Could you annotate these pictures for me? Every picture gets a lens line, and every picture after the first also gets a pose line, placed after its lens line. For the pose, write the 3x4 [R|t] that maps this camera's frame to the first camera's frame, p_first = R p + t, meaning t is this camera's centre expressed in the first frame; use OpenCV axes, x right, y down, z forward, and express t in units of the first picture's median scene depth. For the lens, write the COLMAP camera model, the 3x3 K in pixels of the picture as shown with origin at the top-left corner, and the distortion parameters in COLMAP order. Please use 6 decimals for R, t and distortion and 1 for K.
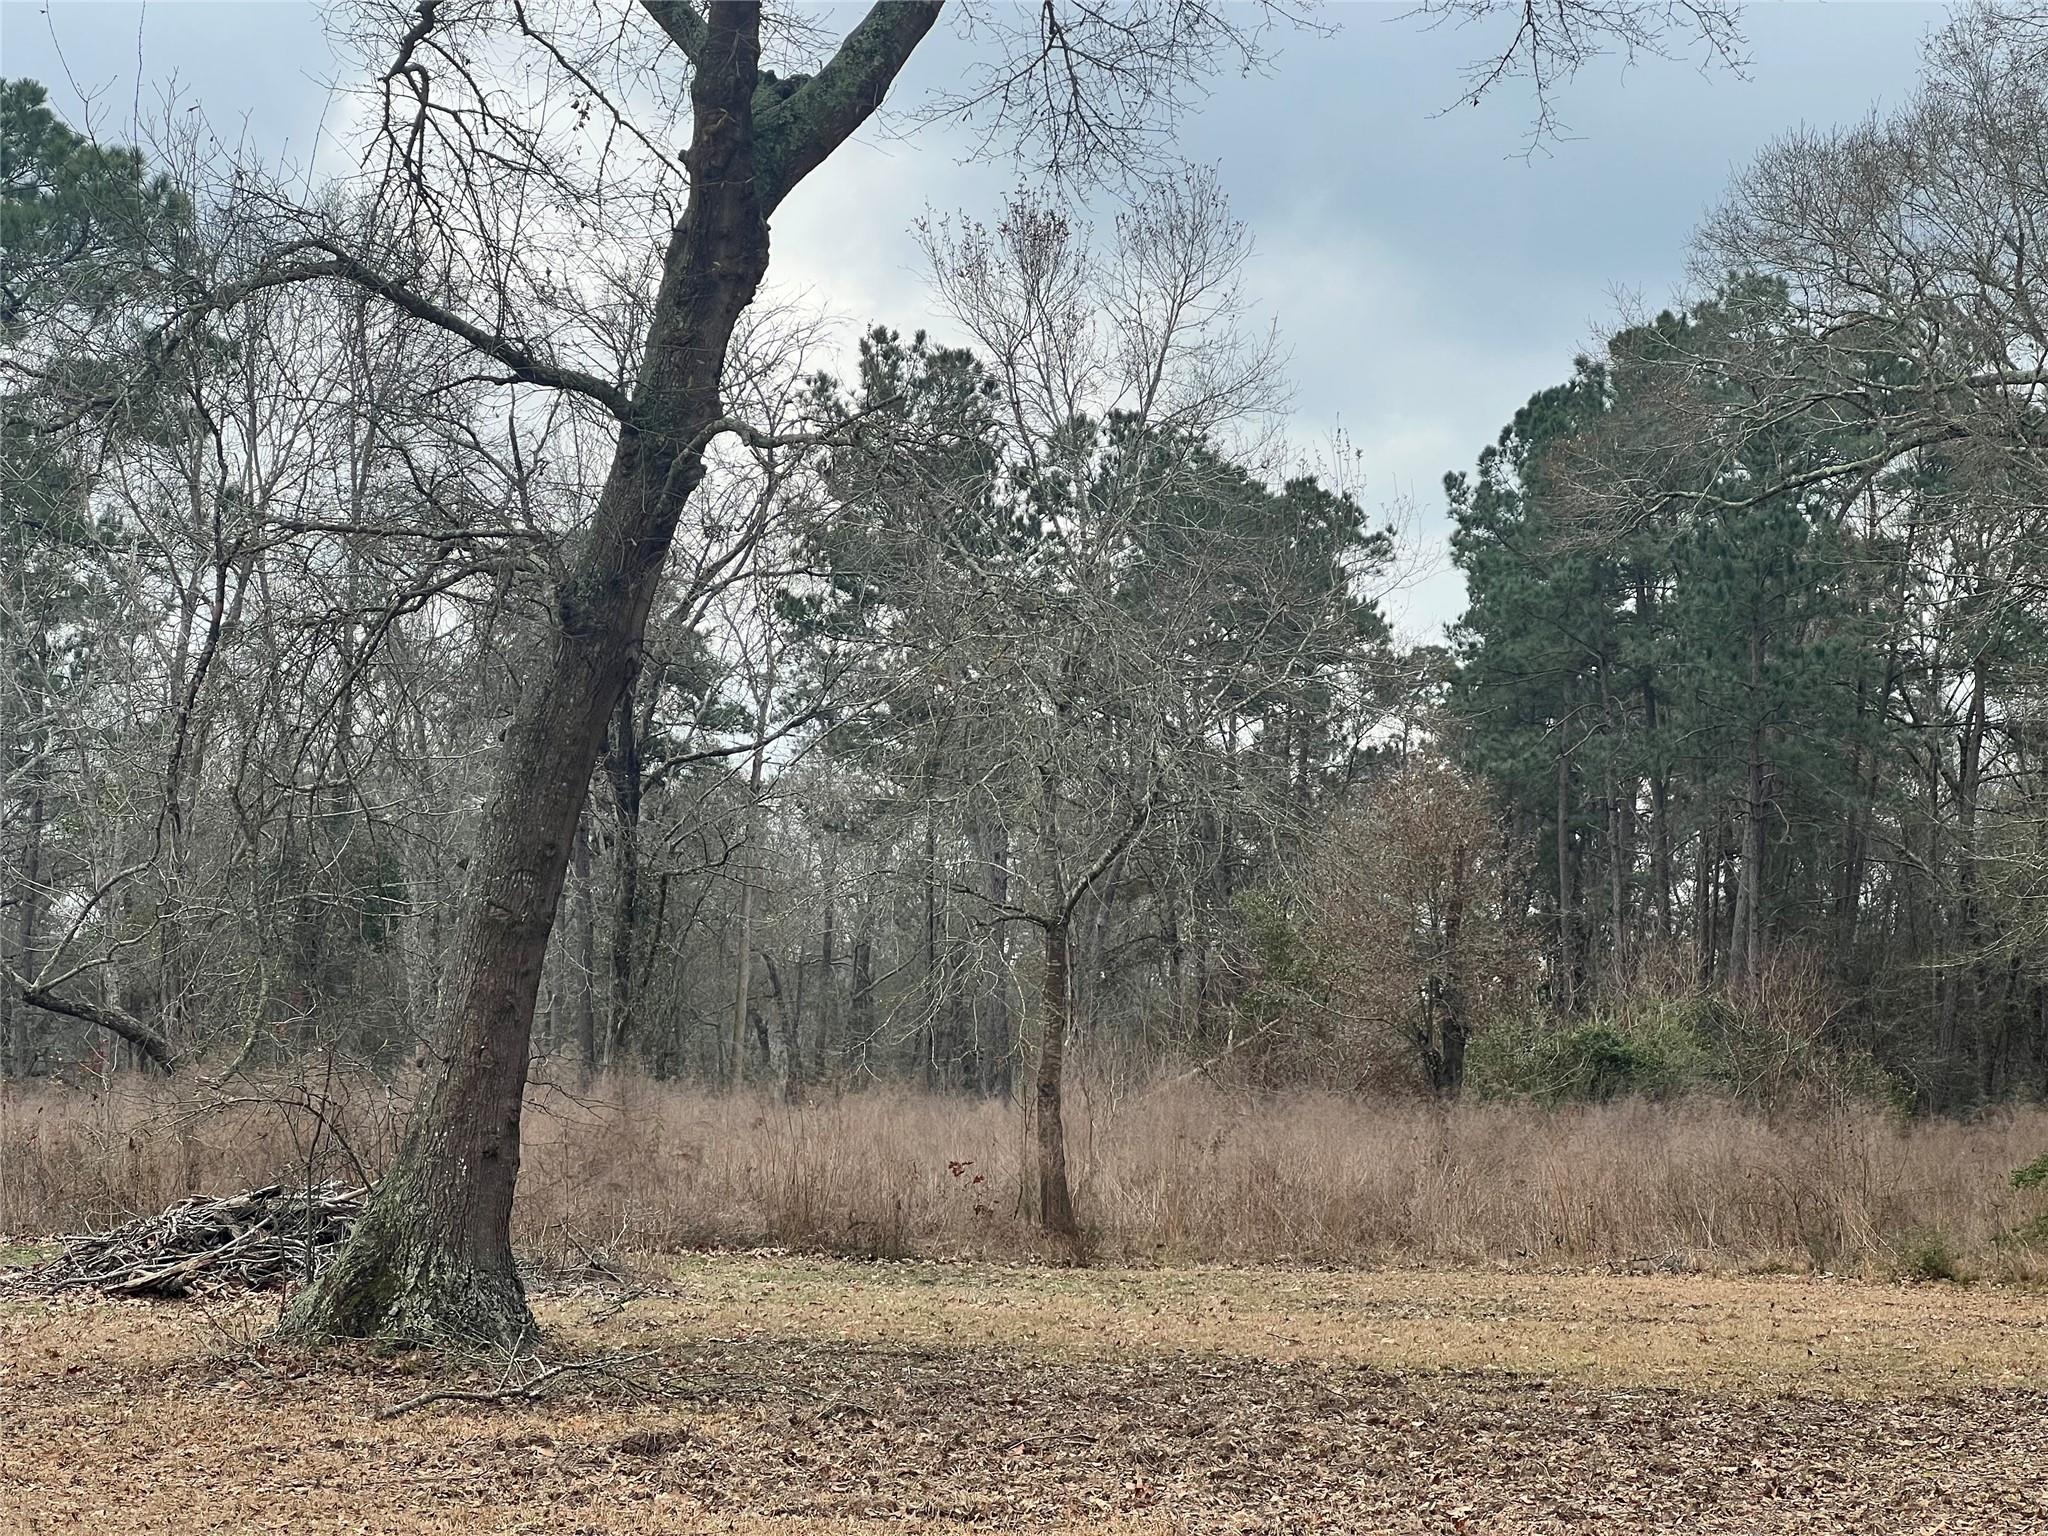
lens RADIAL K [[4578.3, 0, 1039.2], [0, 4578.3, 745.9], [0, 0, 1]] dist [0.149364, 0.000000]
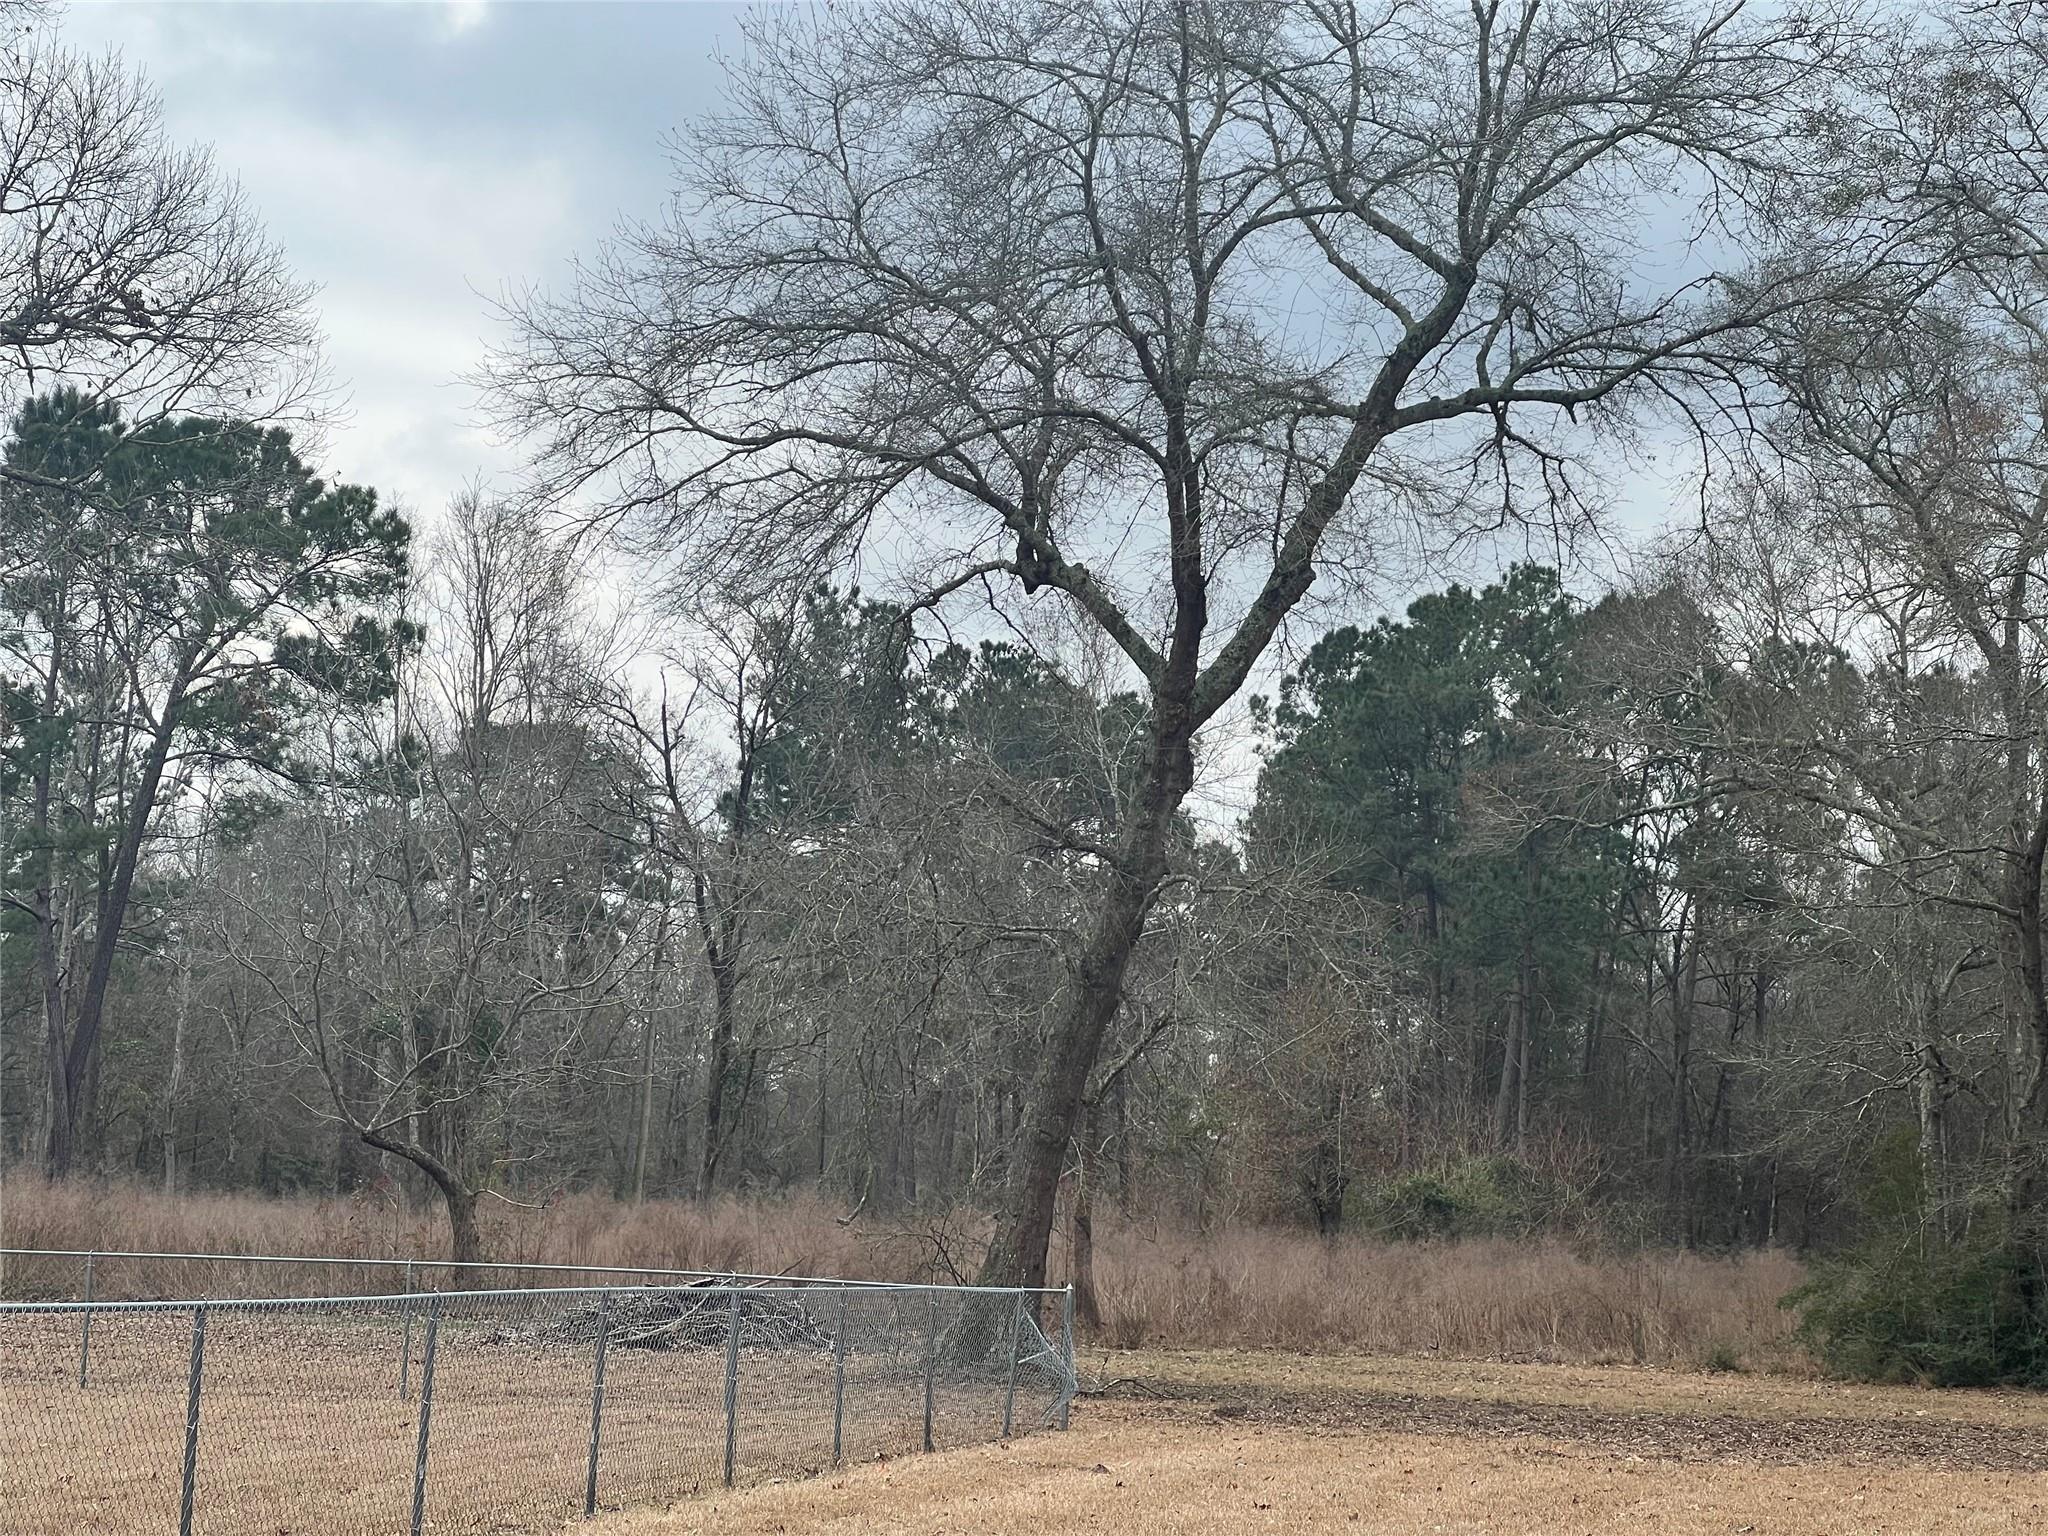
lens RADIAL K [[4578.3, 0, 1023.2], [0, 4578.3, 761.2], [0, 0, 1]] dist [0.149364, 0.000000]
pose [[0.996858, 0.031573, 0.072644, -0.091032], [-0.030081, 0.999315, -0.021543, -0.025266], [-0.073275, 0.019290, 0.997125, -0.286962]]
